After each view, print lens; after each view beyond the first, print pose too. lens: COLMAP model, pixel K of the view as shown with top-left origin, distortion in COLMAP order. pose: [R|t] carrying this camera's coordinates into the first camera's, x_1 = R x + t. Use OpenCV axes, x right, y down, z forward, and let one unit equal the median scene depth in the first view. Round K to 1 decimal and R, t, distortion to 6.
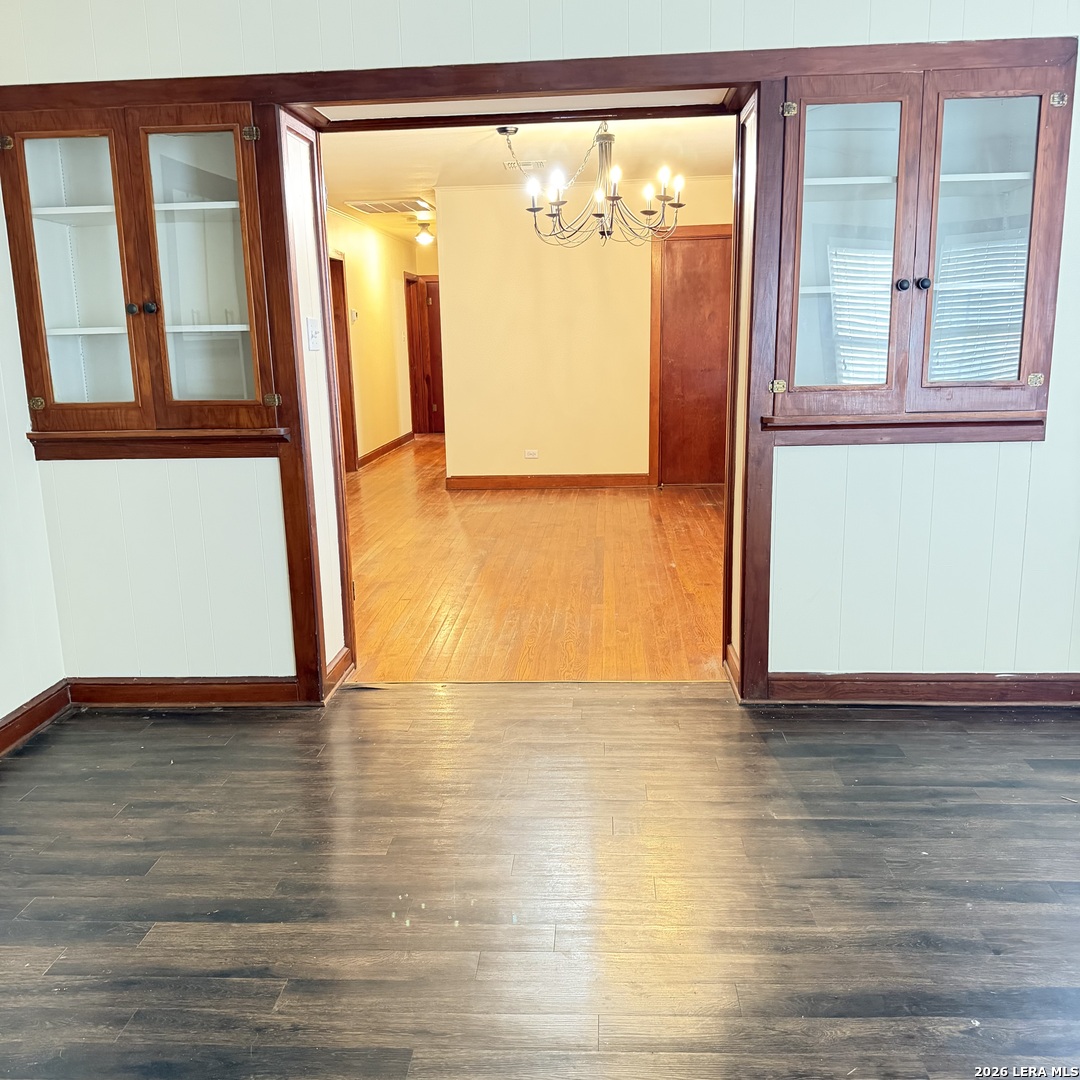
lens RADIAL K [[999.4, 0, 542.0], [0, 999.4, 551.7], [0, 0, 1]] dist [0.120689, -0.183779]
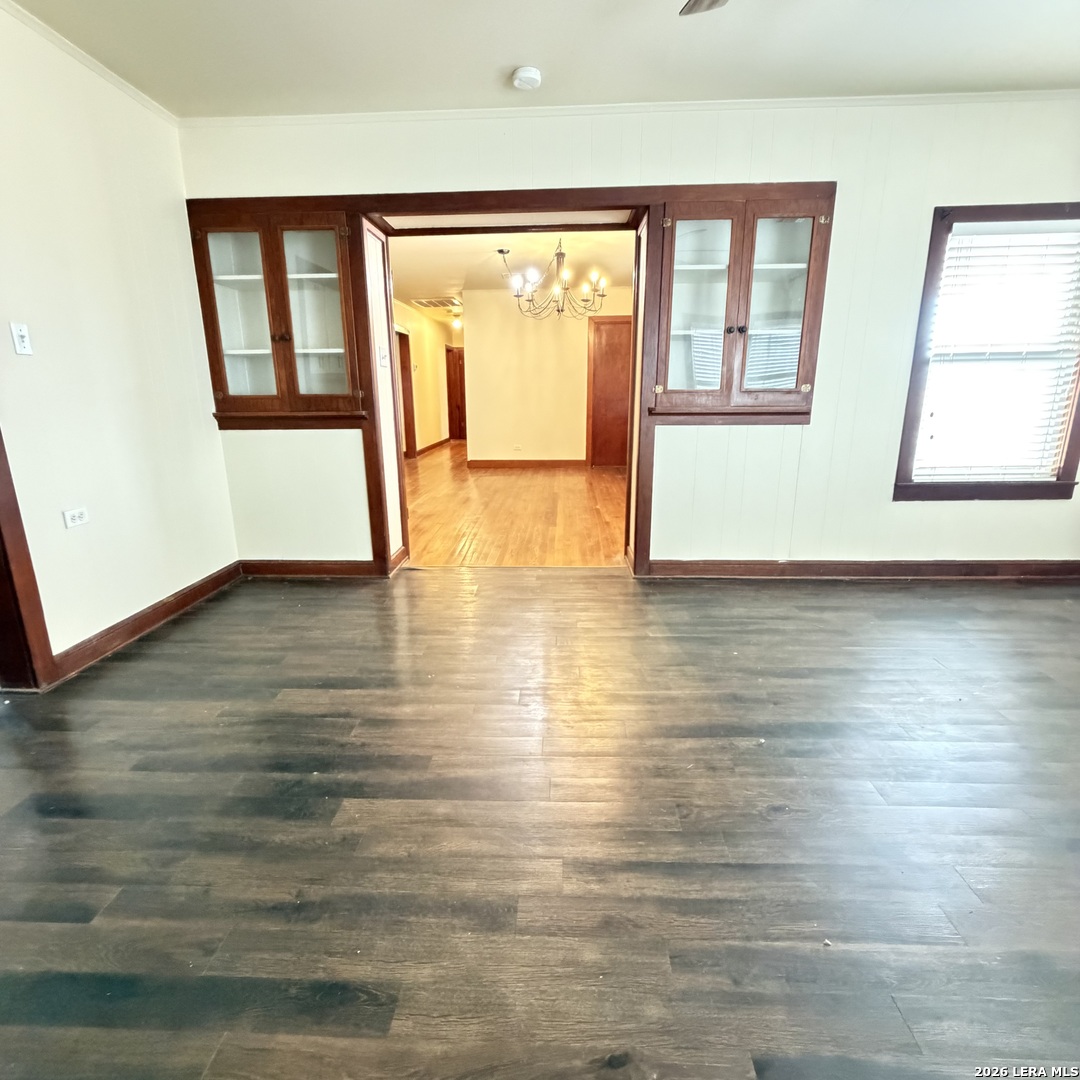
lens RADIAL K [[570.9, 0, 540.0], [0, 570.9, 540.0], [0, 0, 1]] dist [0.004741, -0.000441]
pose [[0.999683, 0.008388, 0.023742, 0.014993], [-0.009339, 0.999146, 0.040240, 0.052302], [-0.023384, -0.040449, 0.998908, 0.035434]]
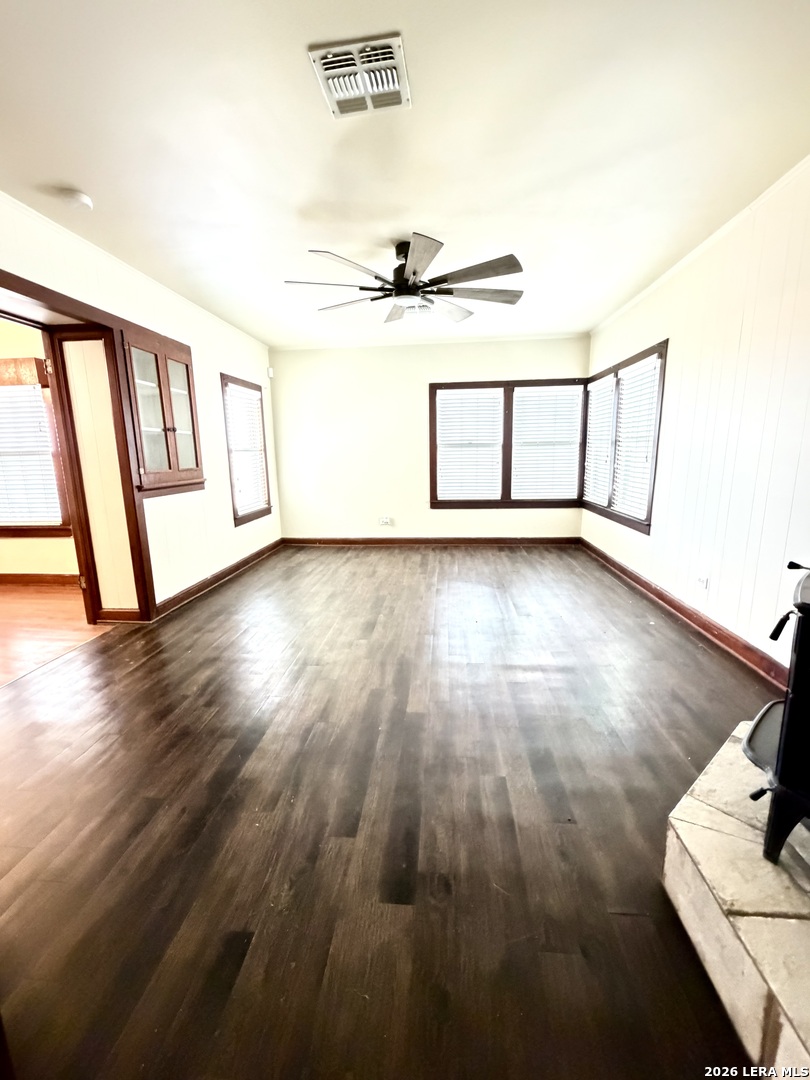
lens RADIAL K [[457.9, 0, 405.0], [0, 457.9, 540.0], [0, 0, 1]] dist [-0.000213, 0.000029]
pose [[0.028080, -0.165747, 0.985769, -0.750212], [0.227881, 0.961251, 0.155133, -0.045815], [-0.973284, 0.220282, 0.064762, 0.424406]]
